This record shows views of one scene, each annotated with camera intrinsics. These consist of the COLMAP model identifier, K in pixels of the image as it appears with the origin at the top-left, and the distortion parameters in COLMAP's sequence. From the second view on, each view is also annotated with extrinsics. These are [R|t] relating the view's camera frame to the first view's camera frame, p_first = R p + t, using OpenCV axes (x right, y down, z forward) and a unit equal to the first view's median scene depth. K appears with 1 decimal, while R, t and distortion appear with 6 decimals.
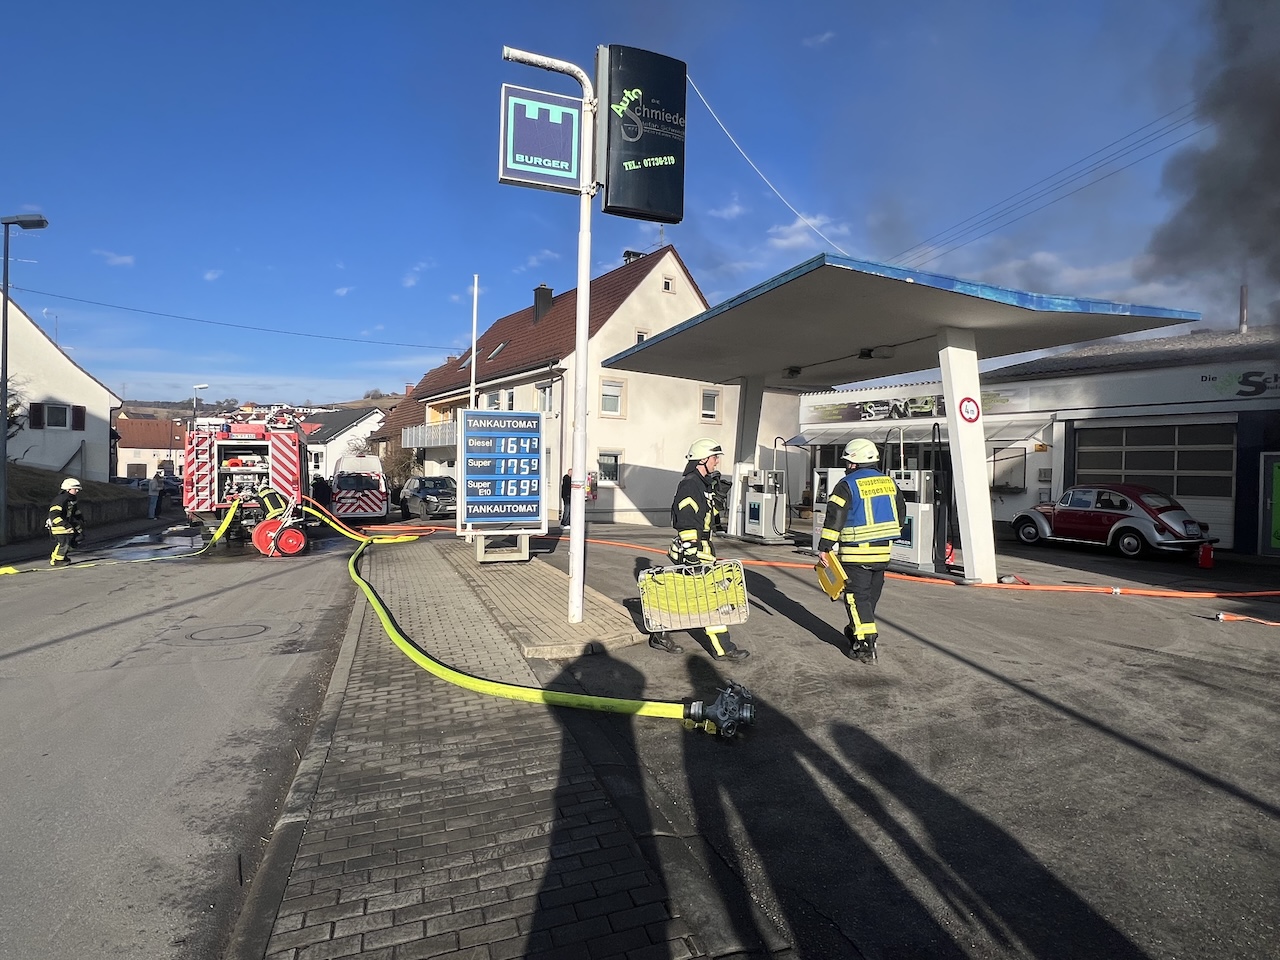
lens RADIAL K [[692.2, 0, 640.0], [0, 692.2, 480.0], [0, 0, 1]] dist [-0.000793, 0.000896]
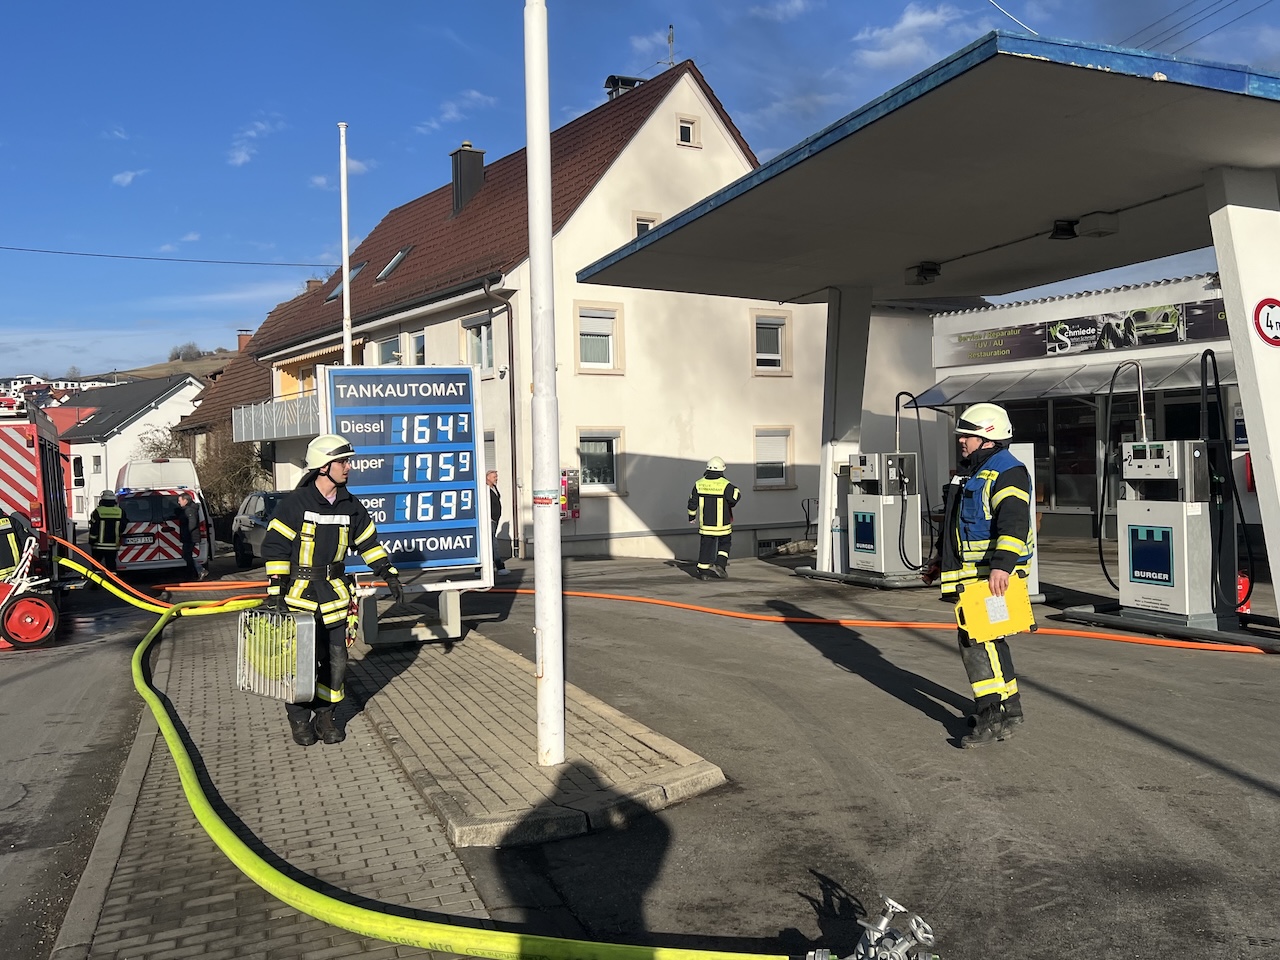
lens RADIAL K [[1184.8, 0, 634.0], [0, 1184.8, 476.0], [0, 0, 1]] dist [0.042818, -0.025809]
pose [[0.998898, -0.044971, -0.013454, -0.005558], [0.044931, 0.998985, -0.003235, -0.002084], [0.013585, 0.002627, 0.999904, 0.059854]]
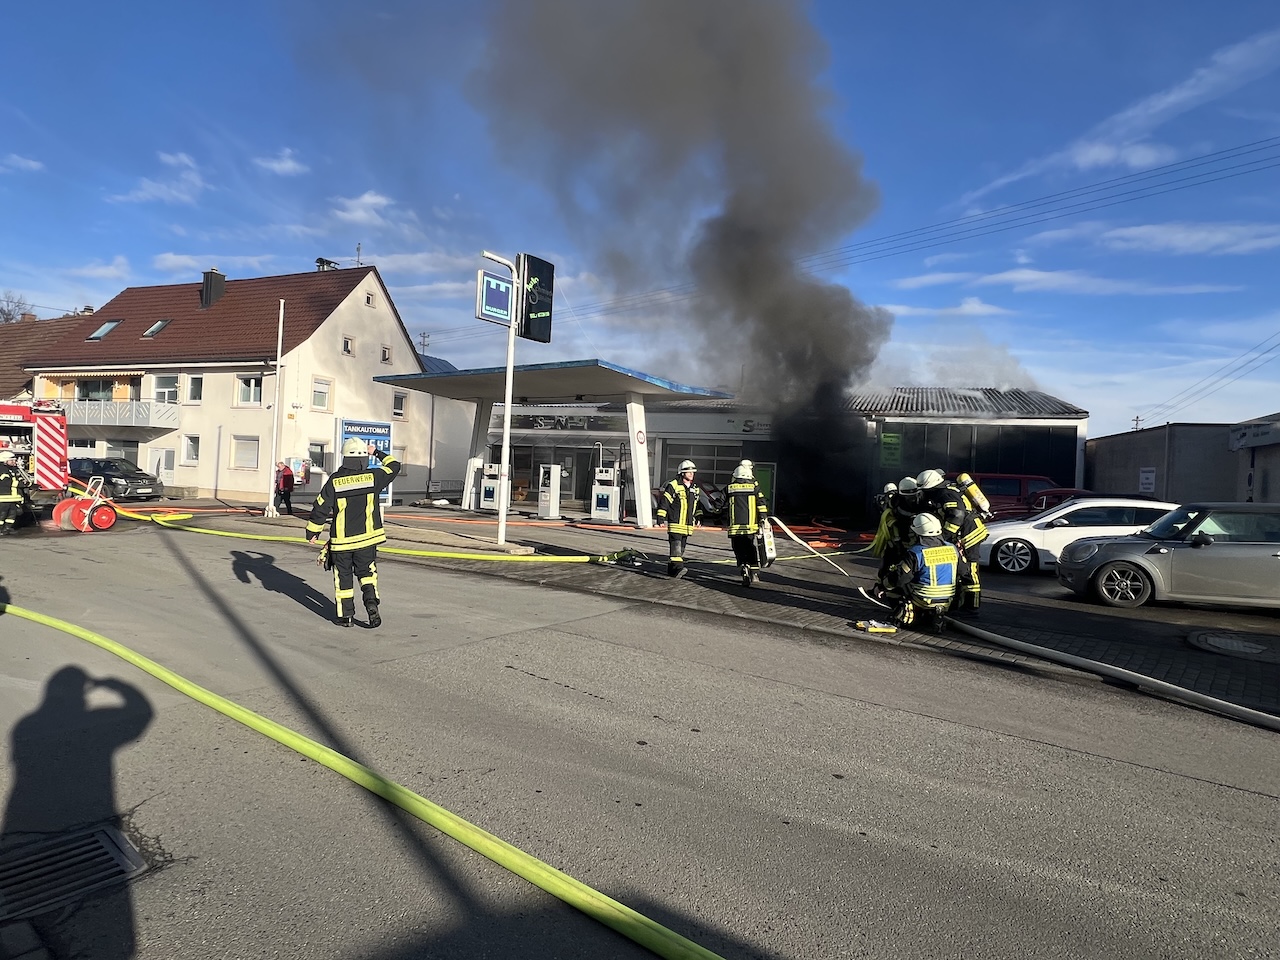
lens RADIAL K [[692.2, 0, 640.0], [0, 692.2, 480.0], [0, 0, 1]] dist [-0.000793, 0.000896]
pose [[0.827331, 0.012868, 0.561568, -0.460900], [-0.022779, 0.999684, 0.010651, -0.003975], [-0.561253, -0.021604, 0.827362, -0.443054]]
